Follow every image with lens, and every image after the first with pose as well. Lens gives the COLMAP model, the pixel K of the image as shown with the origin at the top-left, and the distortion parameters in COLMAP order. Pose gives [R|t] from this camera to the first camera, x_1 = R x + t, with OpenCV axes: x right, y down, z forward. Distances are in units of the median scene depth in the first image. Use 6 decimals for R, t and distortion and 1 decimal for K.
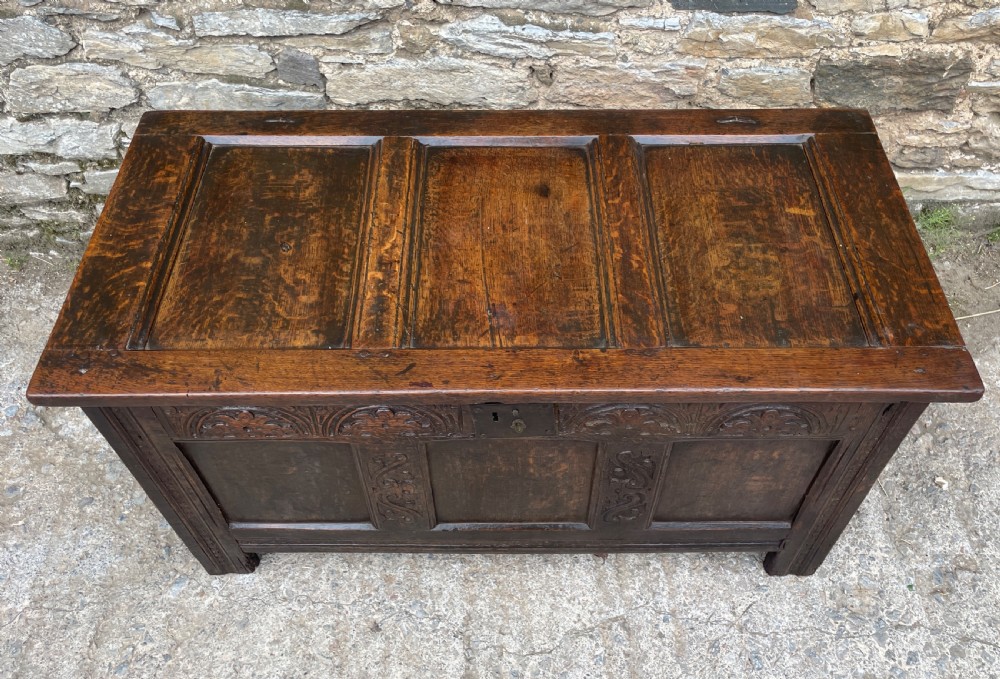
lens RADIAL K [[843.8, 0, 517.0], [0, 843.8, 301.4], [0, 0, 1]] dist [0.078348, -0.109781]
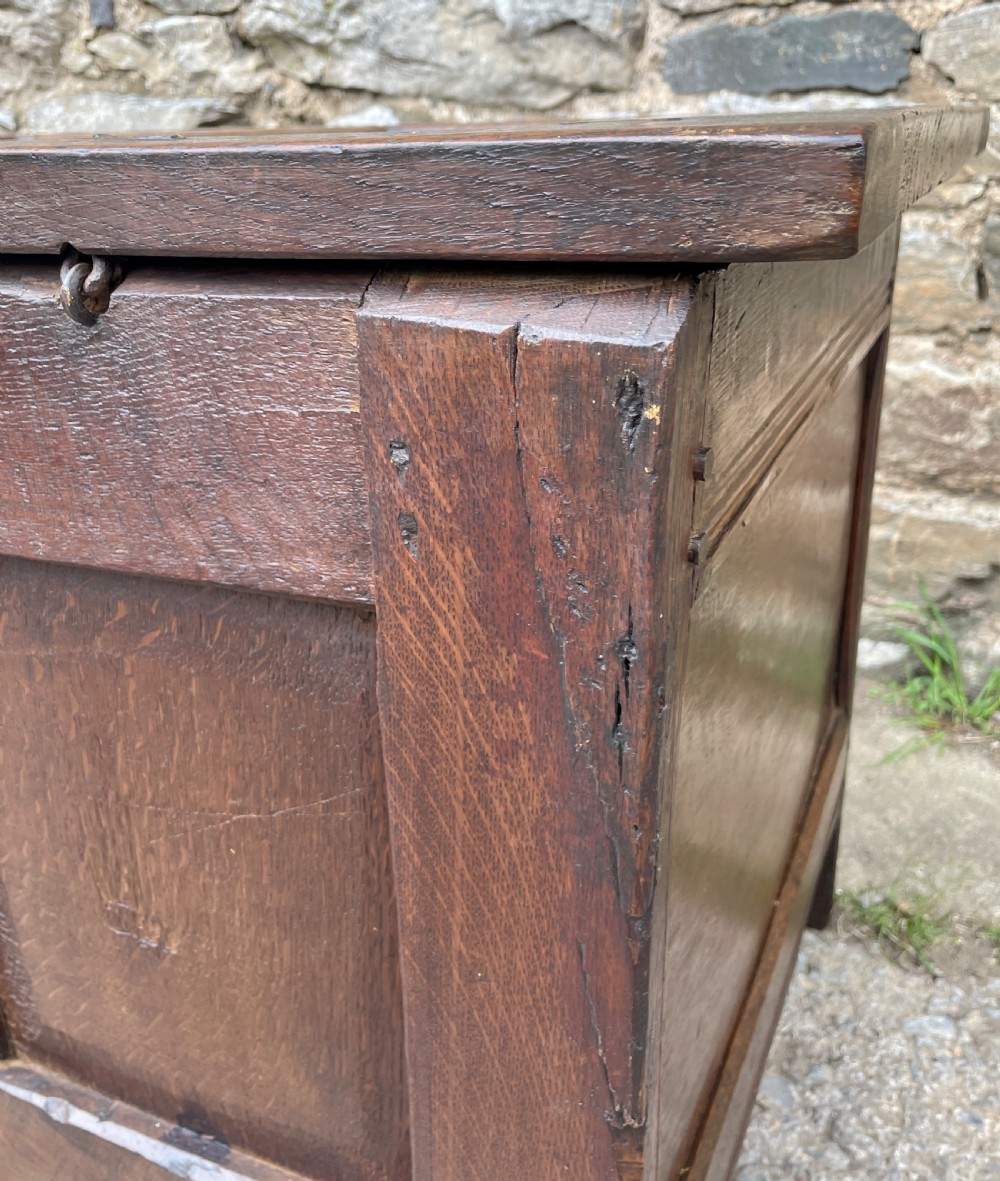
lens RADIAL K [[1130.1, 0, 510.7], [0, 1130.1, 565.8], [0, 0, 1]] dist [-0.003533, 0.000000]
pose [[0.868493, 0.153692, -0.471272, 0.475843], [-0.351157, 0.861781, -0.366090, 0.204336], [0.349869, 0.483437, 0.802421, 0.545434]]
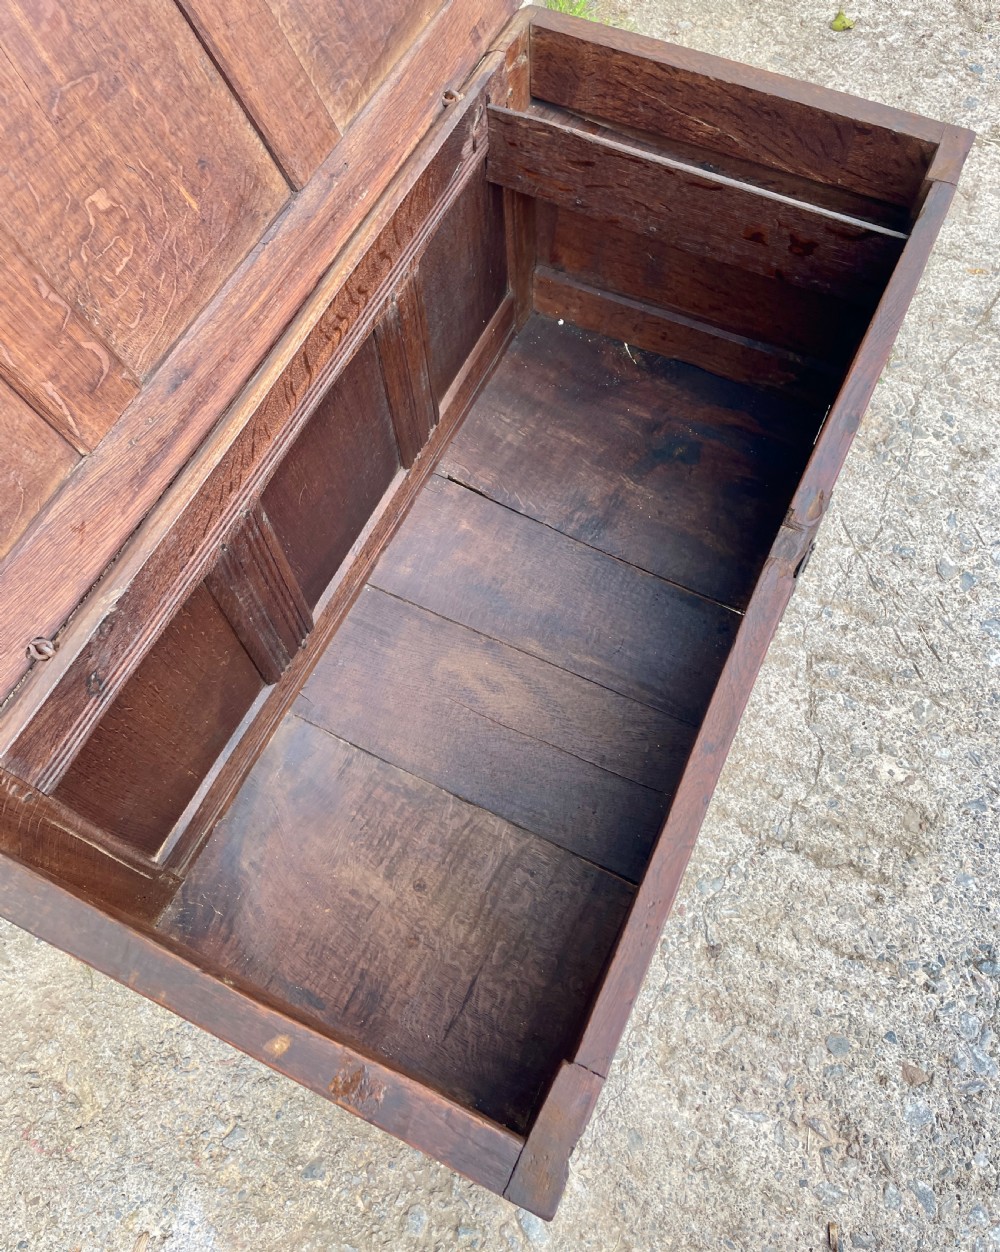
lens RADIAL K [[980.3, 0, 471.5], [0, 980.3, 584.7], [0, 0, 1]] dist [0.048561, -0.082013]
pose [[0.454024, -0.801756, 0.388650, -0.309745], [0.721075, 0.586865, 0.368293, -0.228293], [-0.523366, 0.113032, 0.844578, 0.348916]]
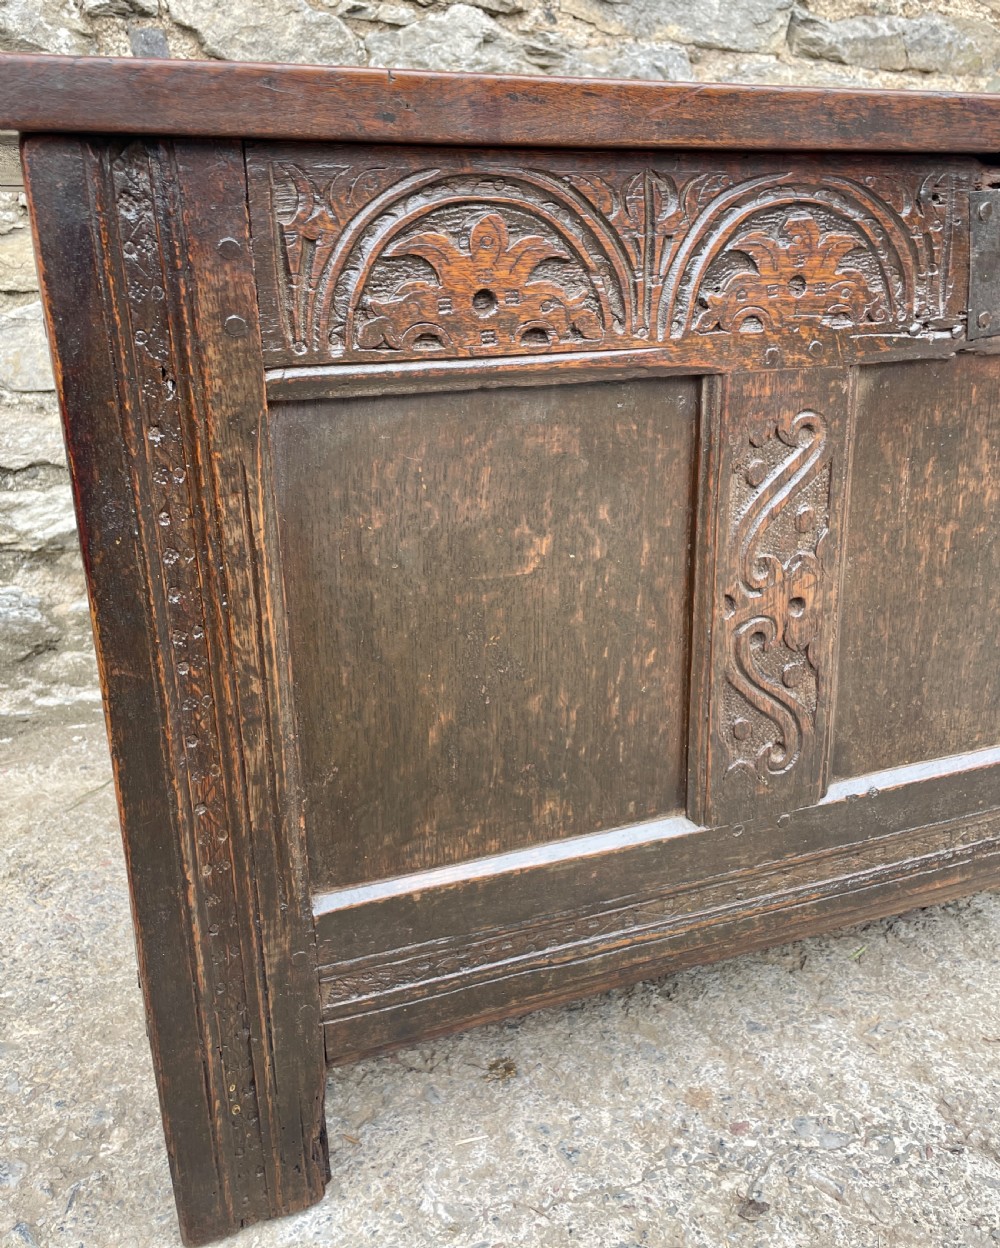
lens RADIAL K [[1068.8, 0, 504.7], [0, 1068.8, 574.5], [0, 0, 1]] dist [0.063864, -0.096496]
pose [[0.934304, -0.126167, 0.333402, -0.340977], [0.291527, 0.808675, -0.510936, 0.344879], [-0.205151, 0.574566, 0.792330, 0.500619]]
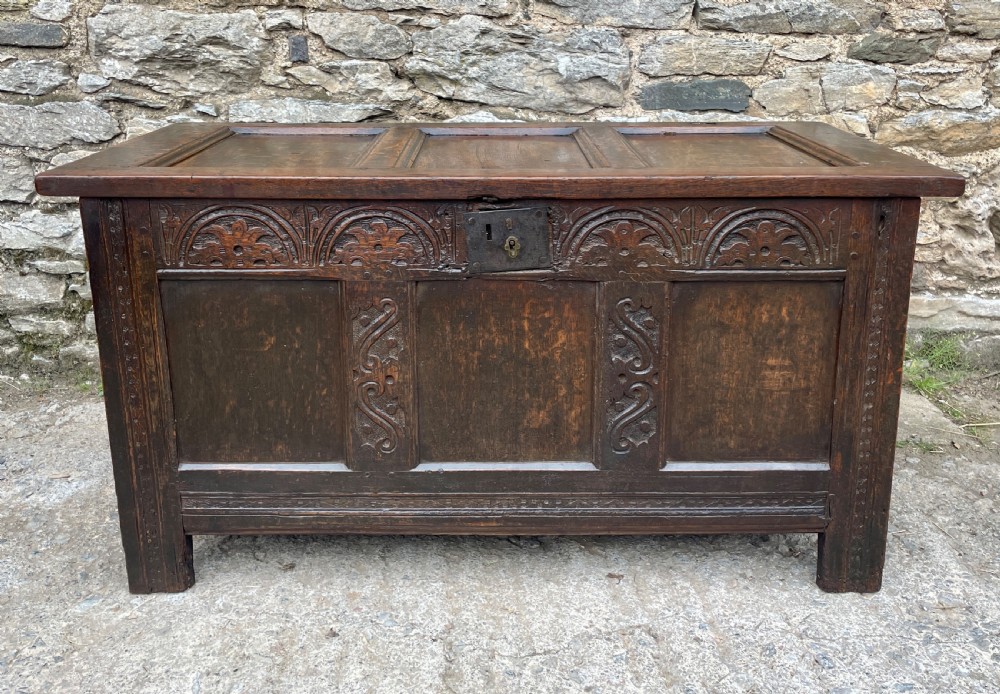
lens RADIAL K [[925.1, 0, 505.3], [0, 925.1, 257.1], [0, 0, 1]] dist [0.042328, 0.000000]
pose [[0.999988, -0.004744, -0.000923, -0.003963], [0.003294, 0.808673, -0.588250, 0.564912], [0.003537, 0.588240, 0.808679, 0.097299]]
